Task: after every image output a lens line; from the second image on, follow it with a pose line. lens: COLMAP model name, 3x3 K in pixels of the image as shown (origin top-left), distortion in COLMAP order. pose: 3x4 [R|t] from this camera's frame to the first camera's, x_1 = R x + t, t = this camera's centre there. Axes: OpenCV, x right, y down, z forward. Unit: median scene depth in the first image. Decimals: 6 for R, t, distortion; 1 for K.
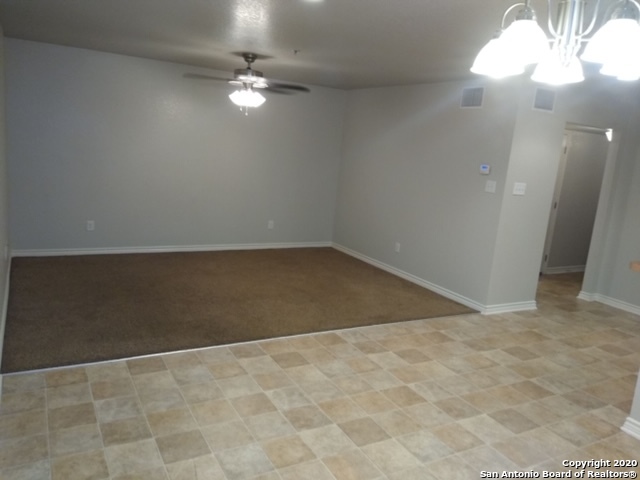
lens RADIAL K [[494.6, 0, 316.8], [0, 494.6, 239.1], [0, 0, 1]] dist [0.068305, -0.105632]
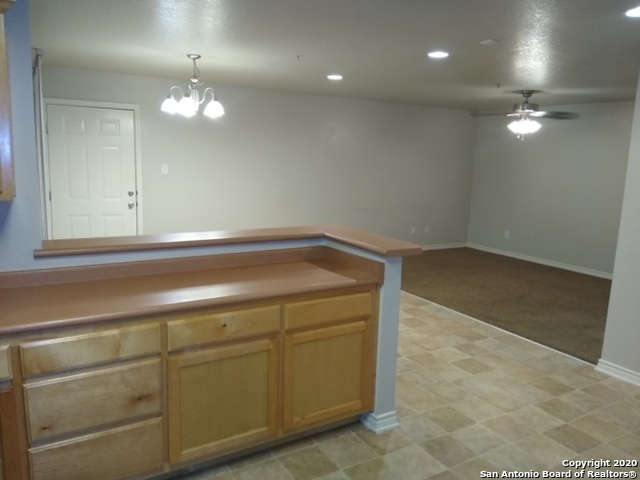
lens RADIAL K [[494.6, 0, 323.5], [0, 494.6, 239.4], [0, 0, 1]] dist [0.068305, -0.105632]
pose [[0.028262, 0.078780, -0.996491, 1.471281], [-0.226323, 0.971506, 0.070386, 0.005000], [0.973642, 0.223539, 0.045286, 0.743677]]
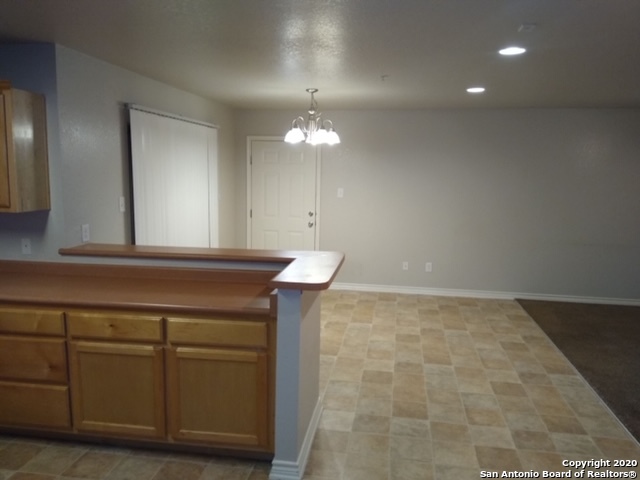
lens RADIAL K [[494.6, 0, 321.7], [0, 494.6, 236.9], [0, 0, 1]] dist [0.068305, -0.105632]
pose [[-0.617681, 0.005620, -0.786409, 1.241940], [-0.223713, 0.957406, 0.182556, -0.144514], [0.753938, 0.288691, -0.590114, 1.302024]]
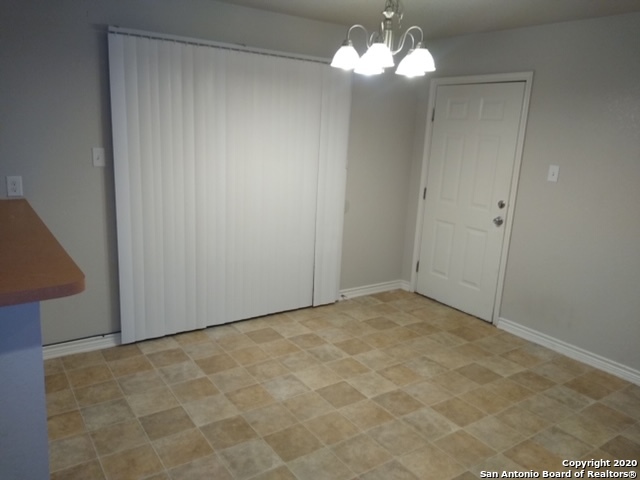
lens RADIAL K [[494.6, 0, 318.1], [0, 494.6, 237.1], [0, 0, 1]] dist [0.068305, -0.105632]
pose [[-0.986276, -0.114927, -0.118537, 0.364302], [-0.152888, 0.906764, 0.392944, -0.191854], [0.062325, 0.405674, -0.911890, 1.189466]]
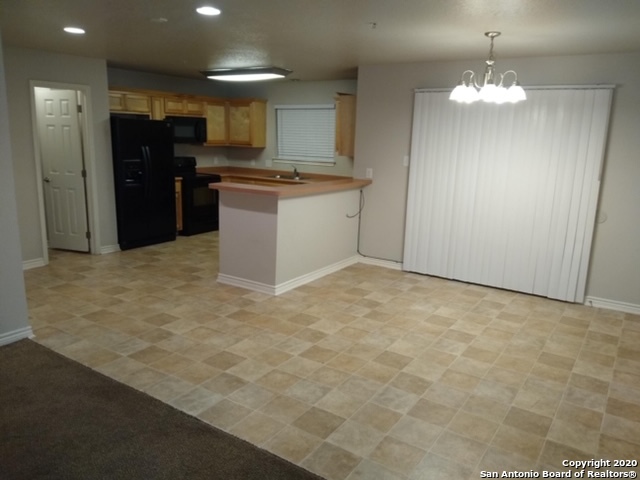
lens RADIAL K [[494.6, 0, 322.2], [0, 494.6, 241.7], [0, 0, 1]] dist [0.068305, -0.105632]
pose [[-0.455620, -0.293133, 0.840526, -0.621216], [0.103016, 0.920519, 0.376872, -0.301620], [-0.884193, 0.258298, -0.389210, 1.224342]]
